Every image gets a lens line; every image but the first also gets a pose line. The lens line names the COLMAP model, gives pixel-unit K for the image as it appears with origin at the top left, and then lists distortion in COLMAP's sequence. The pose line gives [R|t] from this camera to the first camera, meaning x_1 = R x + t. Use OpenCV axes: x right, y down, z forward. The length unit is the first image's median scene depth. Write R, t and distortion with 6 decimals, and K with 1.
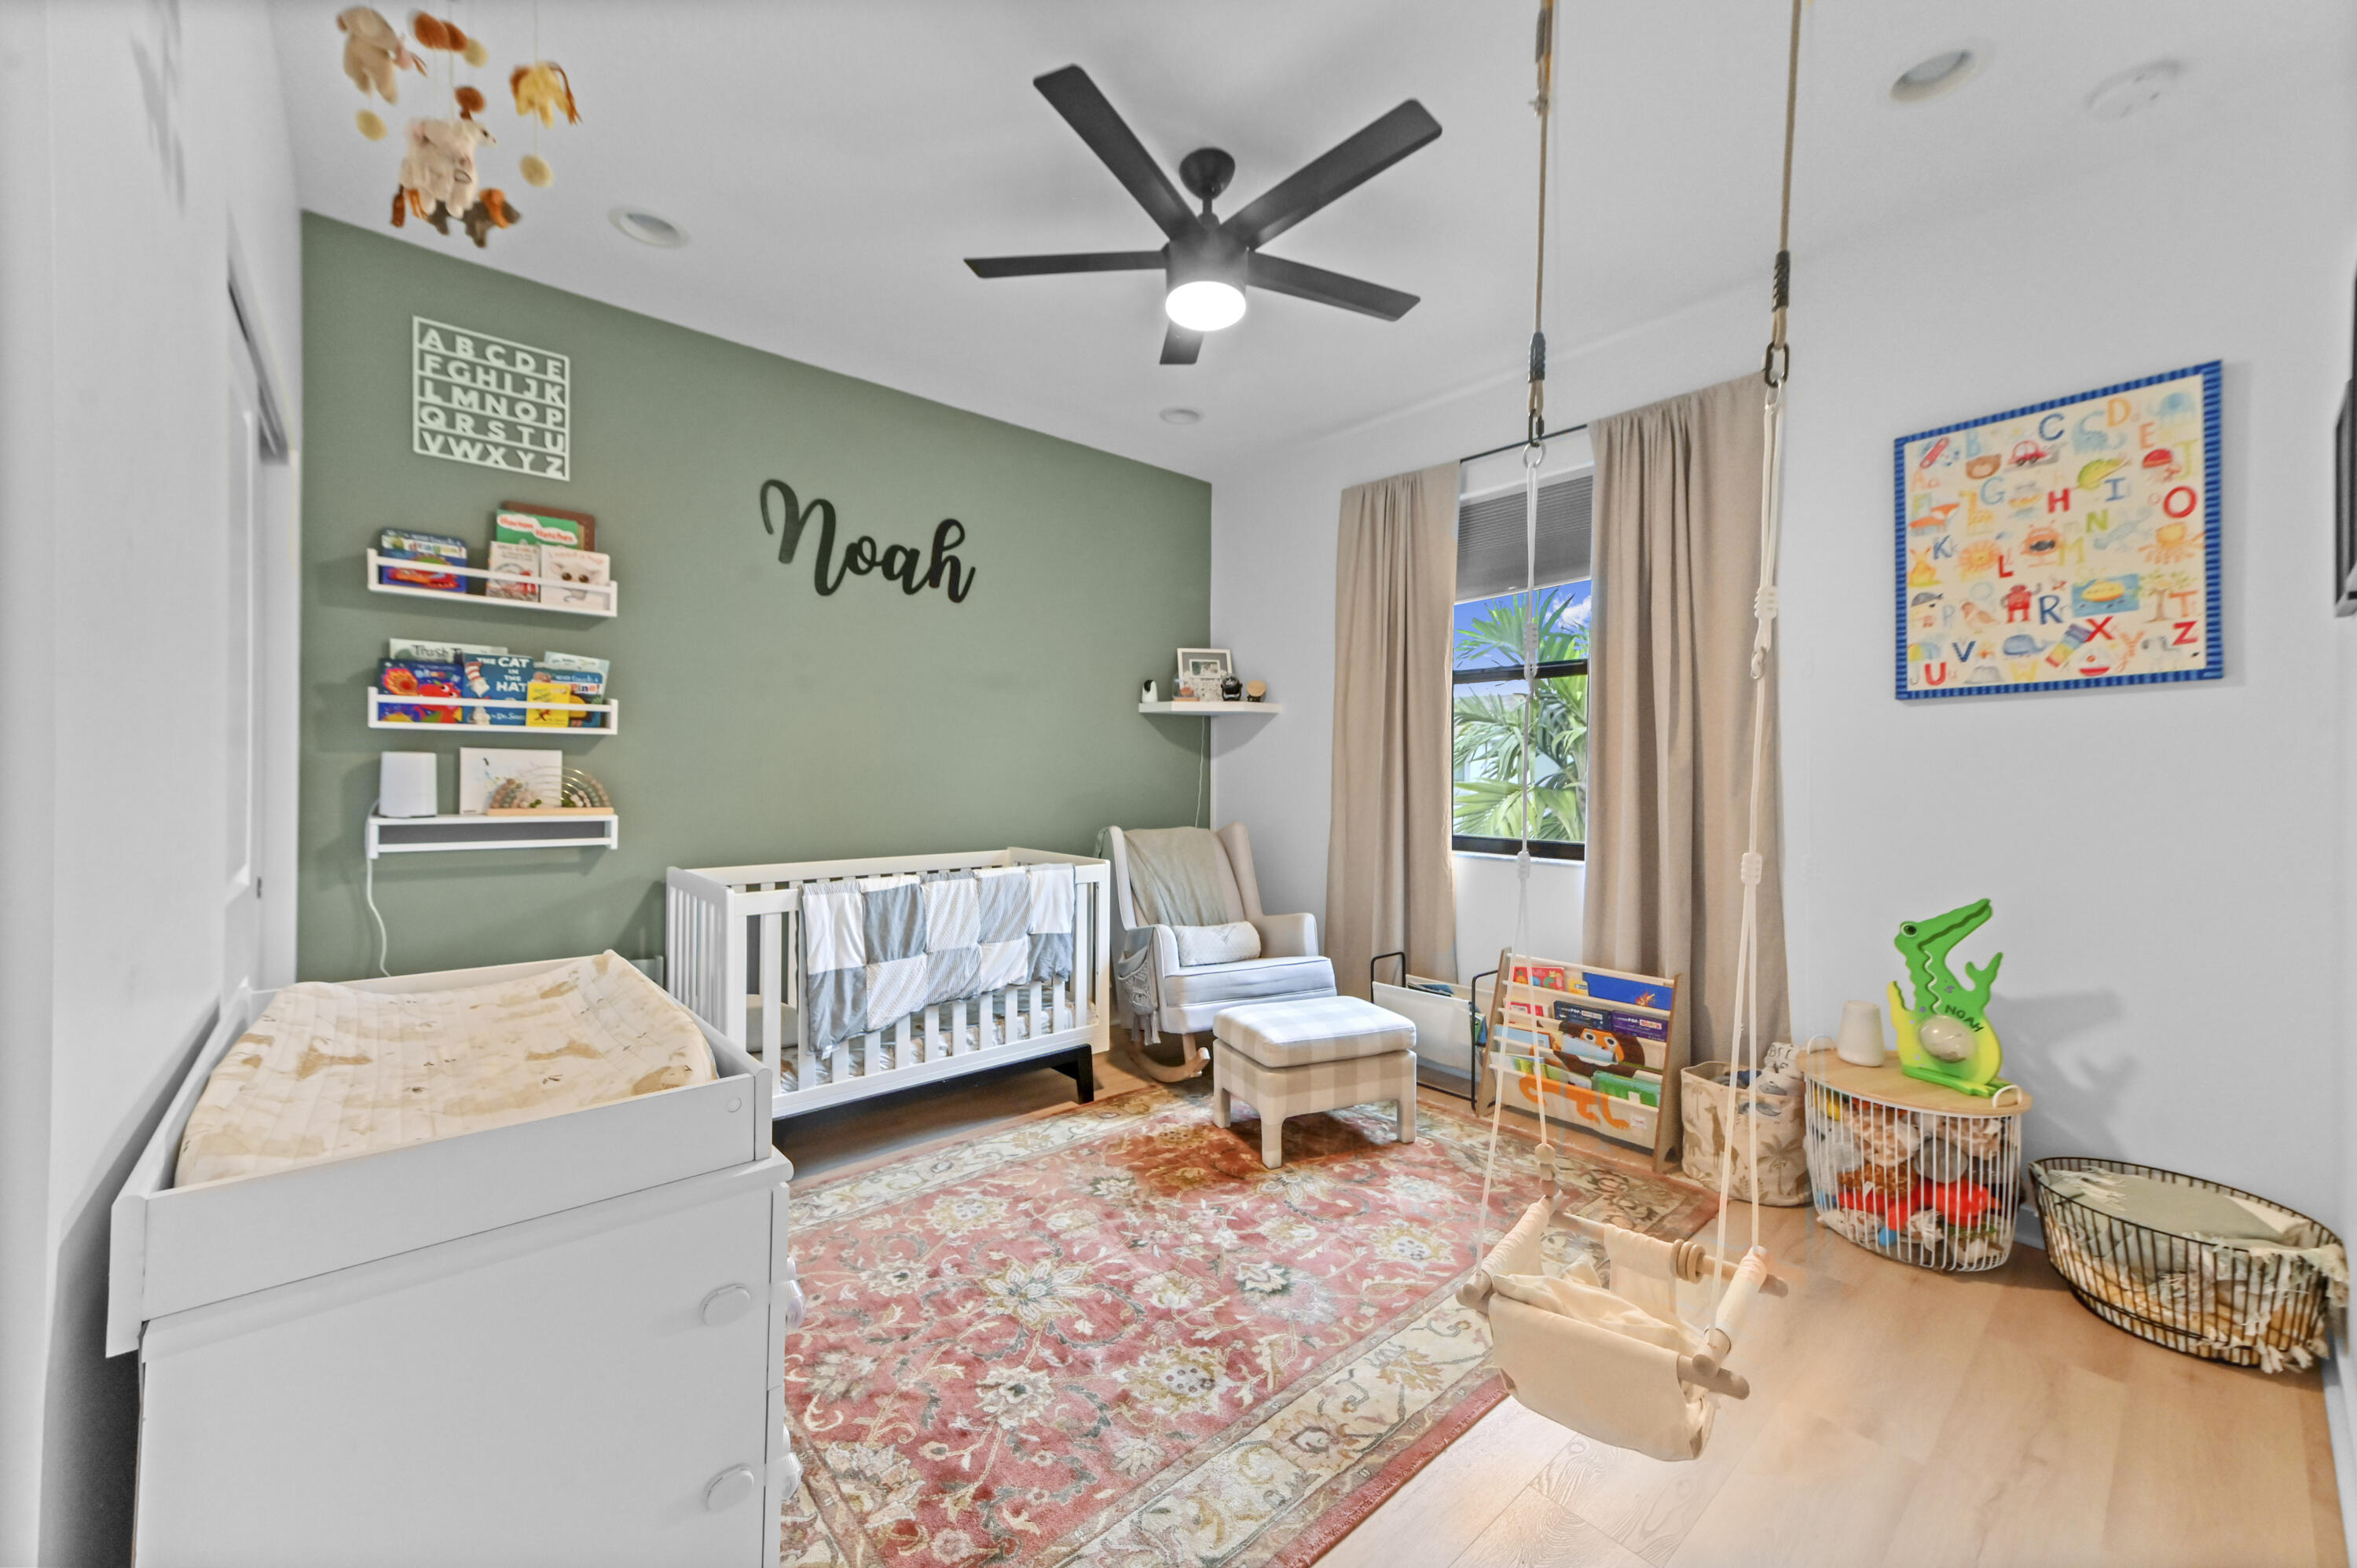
lens RADIAL K [[914.6, 0, 1178.6], [0, 914.6, 770.5], [0, 0, 1]] dist [0.011205, -0.000281]
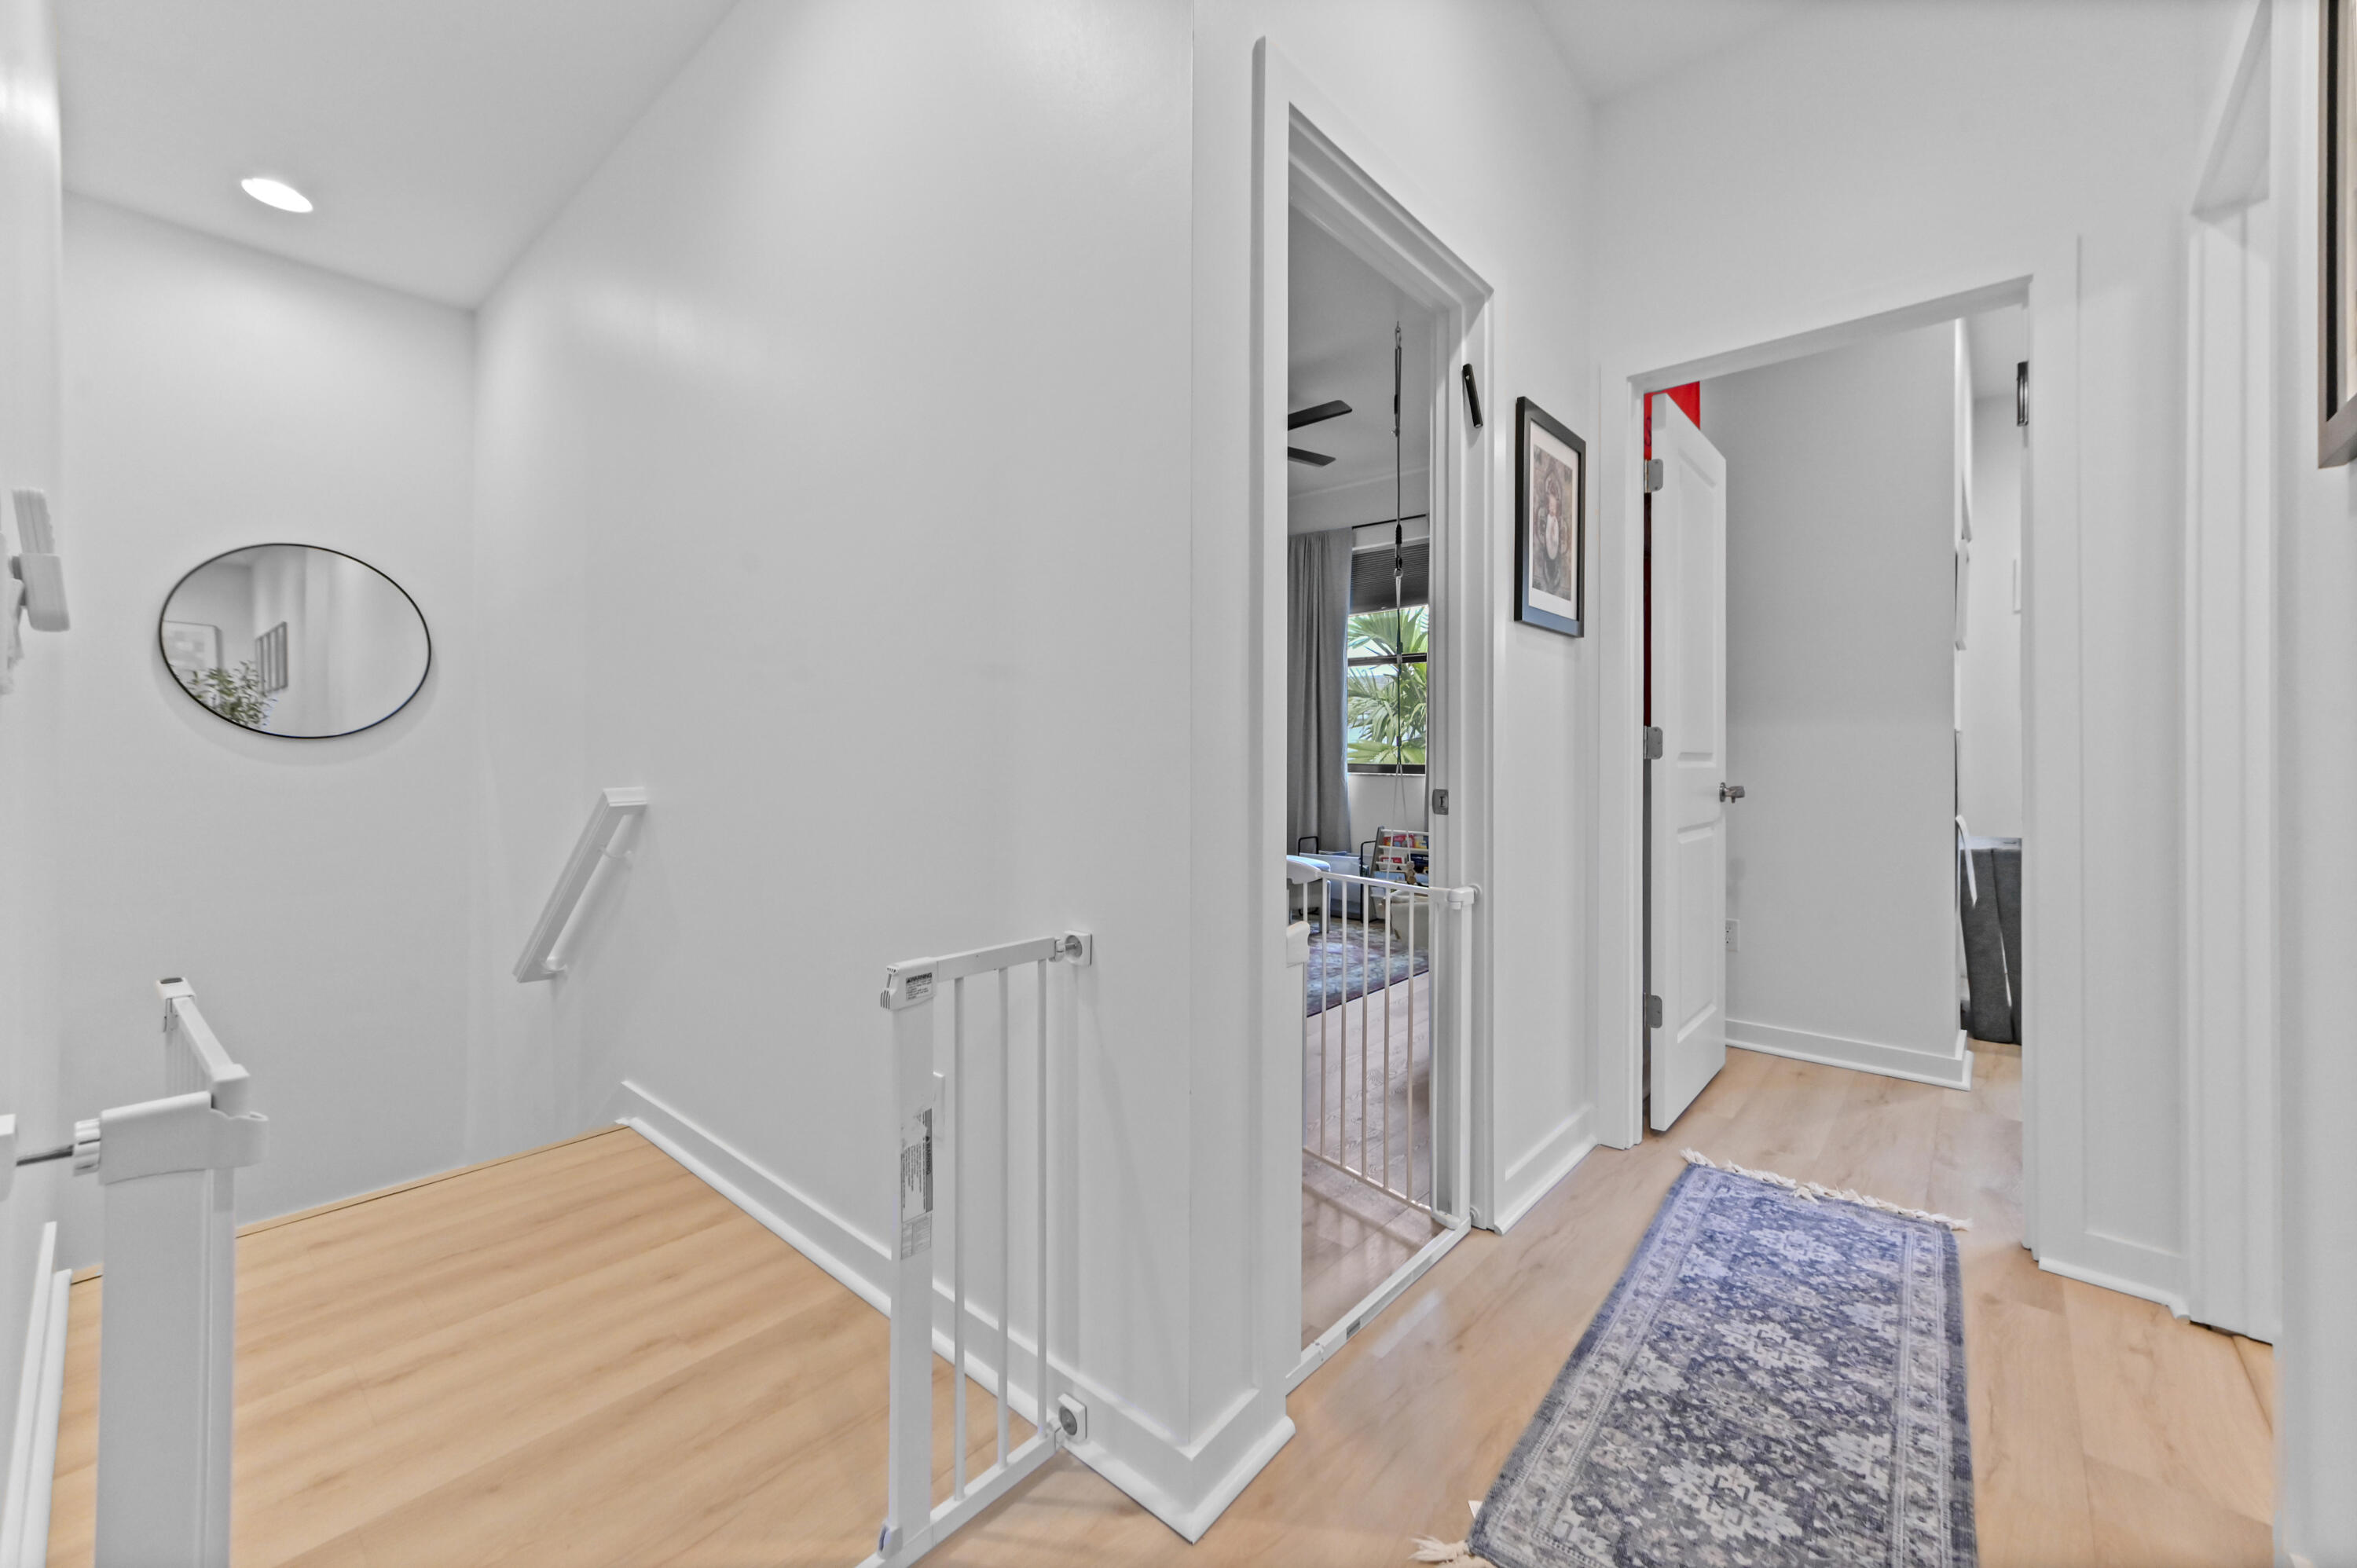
lens RADIAL K [[914.6, 0, 1178.6], [0, 914.6, 770.5], [0, 0, 1]] dist [0.011205, -0.000281]
pose [[0.991498, -0.006328, 0.129970, -0.199654], [0.004022, 0.999830, 0.017992, 0.056206], [-0.130061, -0.017316, 0.991355, -0.540876]]
